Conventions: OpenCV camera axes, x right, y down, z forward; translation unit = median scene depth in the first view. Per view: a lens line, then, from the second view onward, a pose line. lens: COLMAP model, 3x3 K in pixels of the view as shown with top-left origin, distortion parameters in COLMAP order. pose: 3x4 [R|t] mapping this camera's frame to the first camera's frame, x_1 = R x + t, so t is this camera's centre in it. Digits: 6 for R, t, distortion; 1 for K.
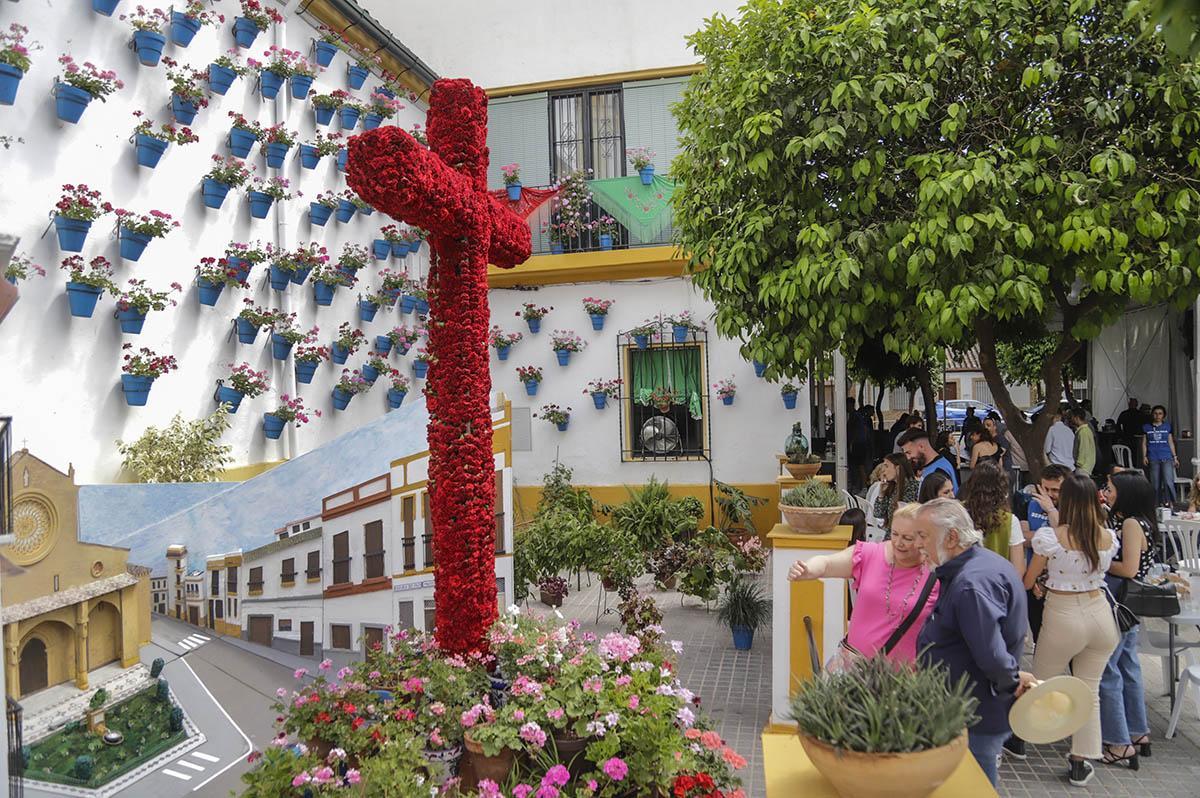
lens RADIAL K [[818.7, 0, 597.6], [0, 818.7, 409.5], [0, 0, 1]] dist [-0.120791, 0.064338]
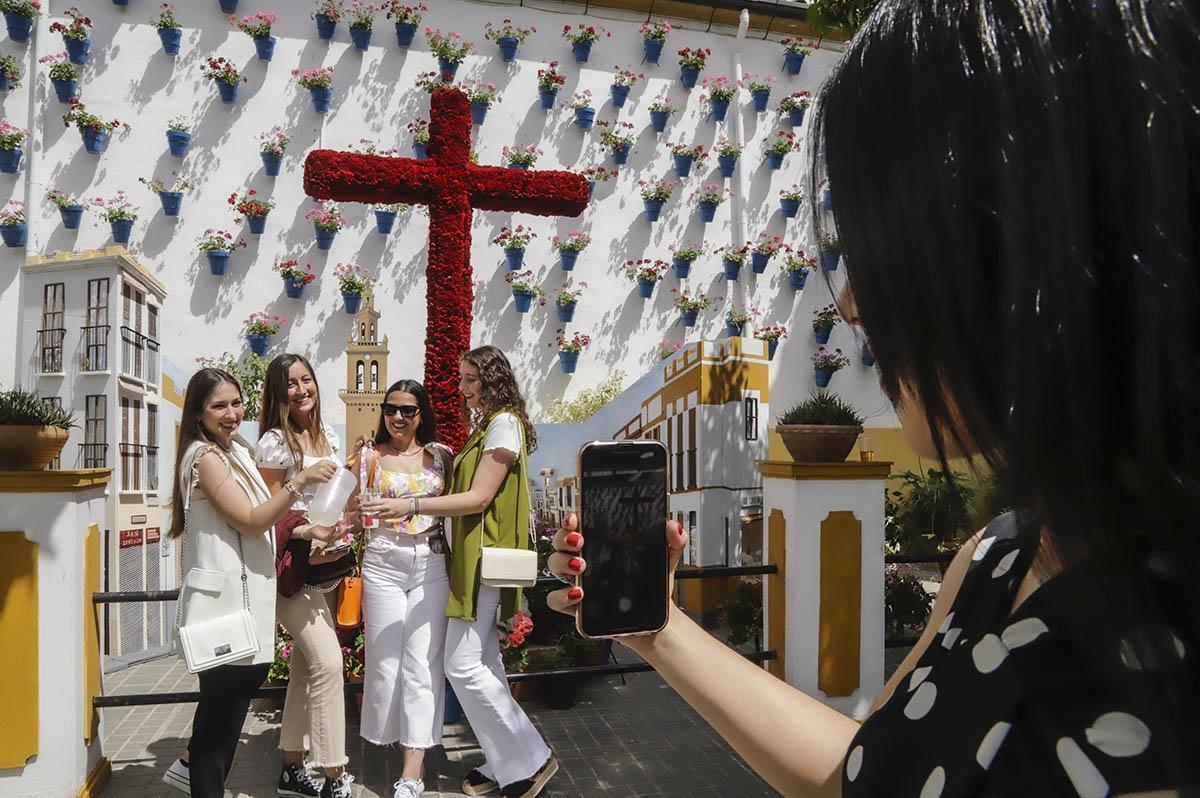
lens RADIAL K [[824.5, 0, 598.4], [0, 824.5, 415.3], [0, 0, 1]] dist [-0.125688, 0.070051]
pose [[0.463649, -0.020439, -0.885783, 0.761058], [-0.017954, 0.999312, -0.032456, 0.120599], [0.885837, 0.030951, 0.462963, 0.397172]]
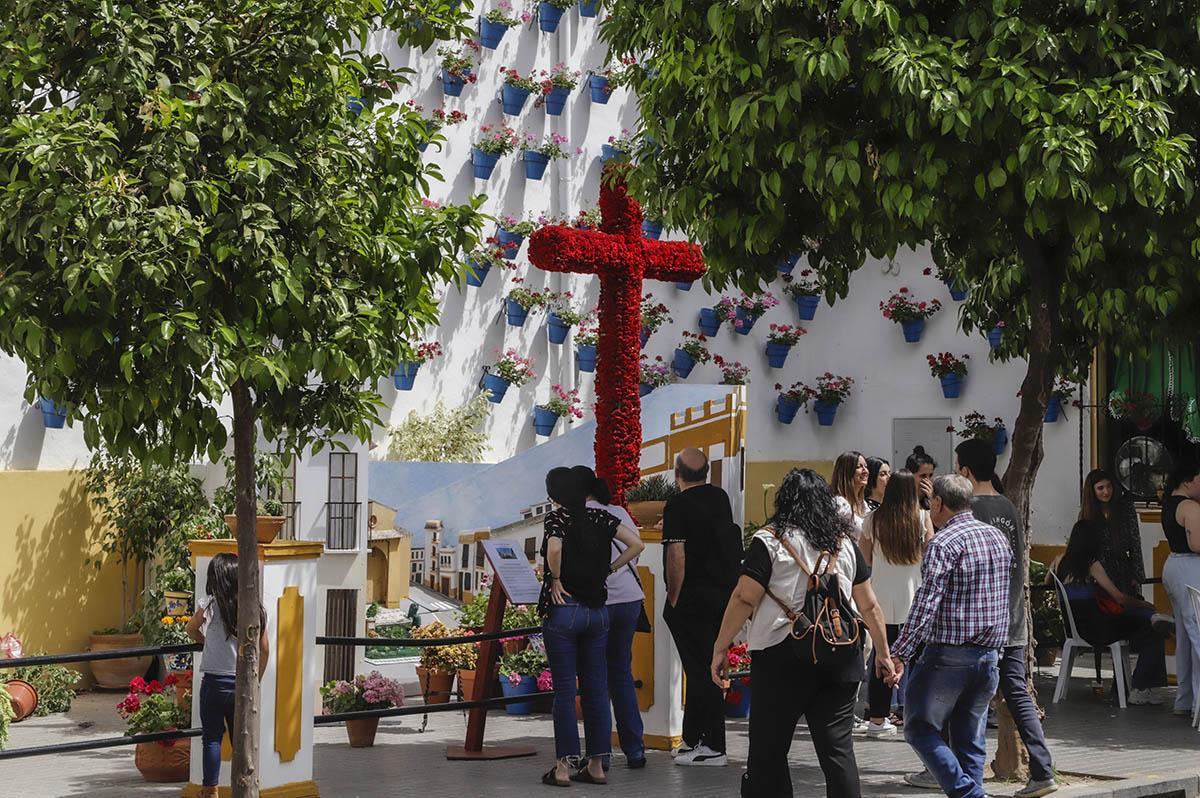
lens RADIAL K [[3039.8, 0, 599.4], [0, 3039.8, 399.6], [0, 0, 1]] dist [0.215391, 0.094667]
pose [[0.904369, 0.023785, -0.426088, 1.395476], [-0.034222, 0.999272, -0.016854, 0.068150], [0.425377, 0.029824, 0.904525, -2.585074]]
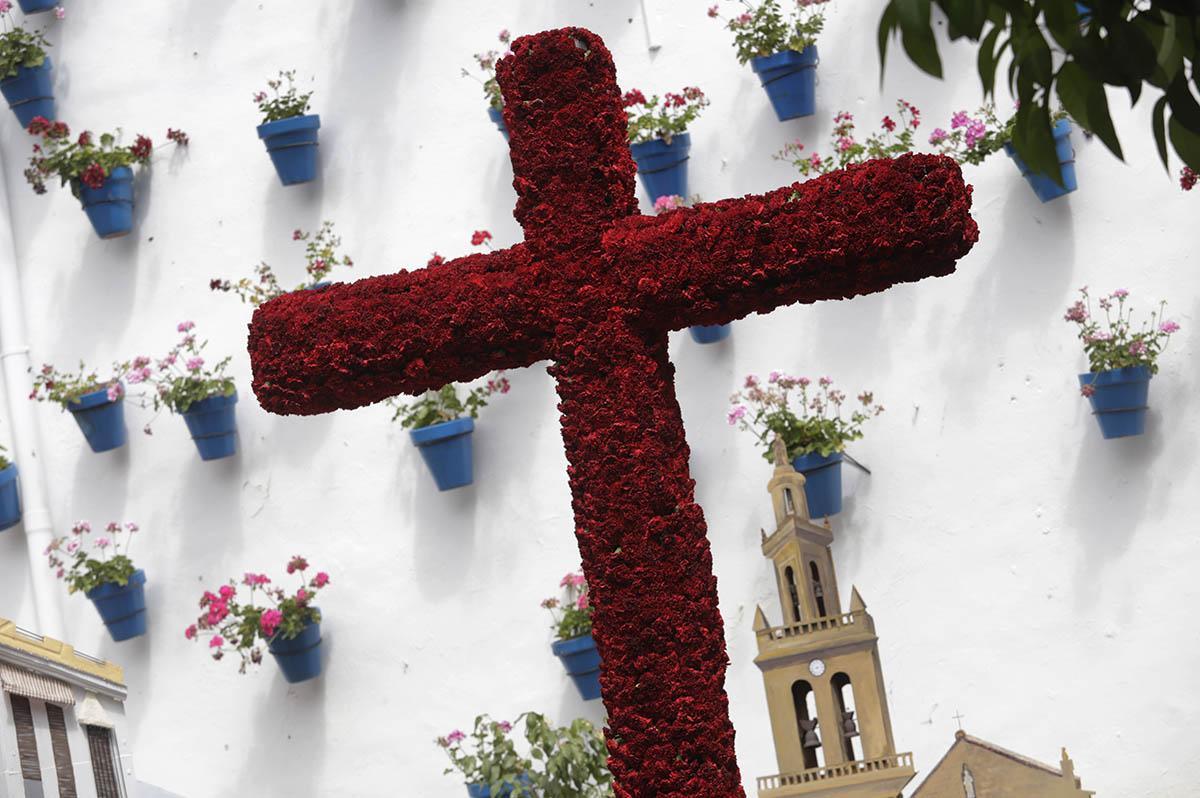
lens RADIAL K [[3449.5, 0, 600.0], [0, 3449.5, 399.0], [0, 0, 1]] dist [-0.046871, 0.688255]
pose [[-0.189713, -0.080719, -0.978516, 1.262528], [0.152083, 0.982171, -0.110506, 0.037347], [0.969989, -0.169780, -0.174055, 0.901605]]
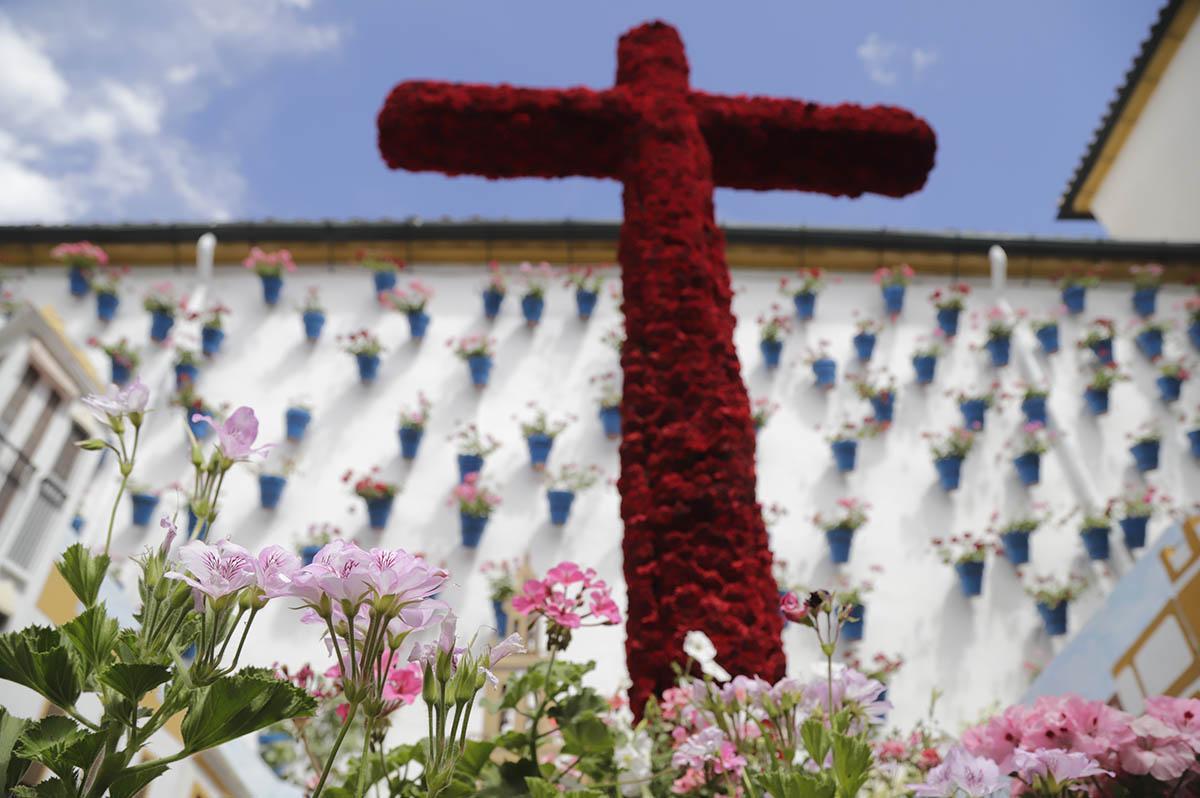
lens RADIAL K [[790.3, 0, 603.4], [0, 790.3, 401.4], [0, 0, 1]] dist [-0.140103, 0.070050]
pose [[0.246289, -0.602214, -0.759395, 0.123263], [-0.017602, 0.780622, -0.624756, 0.230254], [0.969037, 0.167237, 0.181658, 0.576283]]
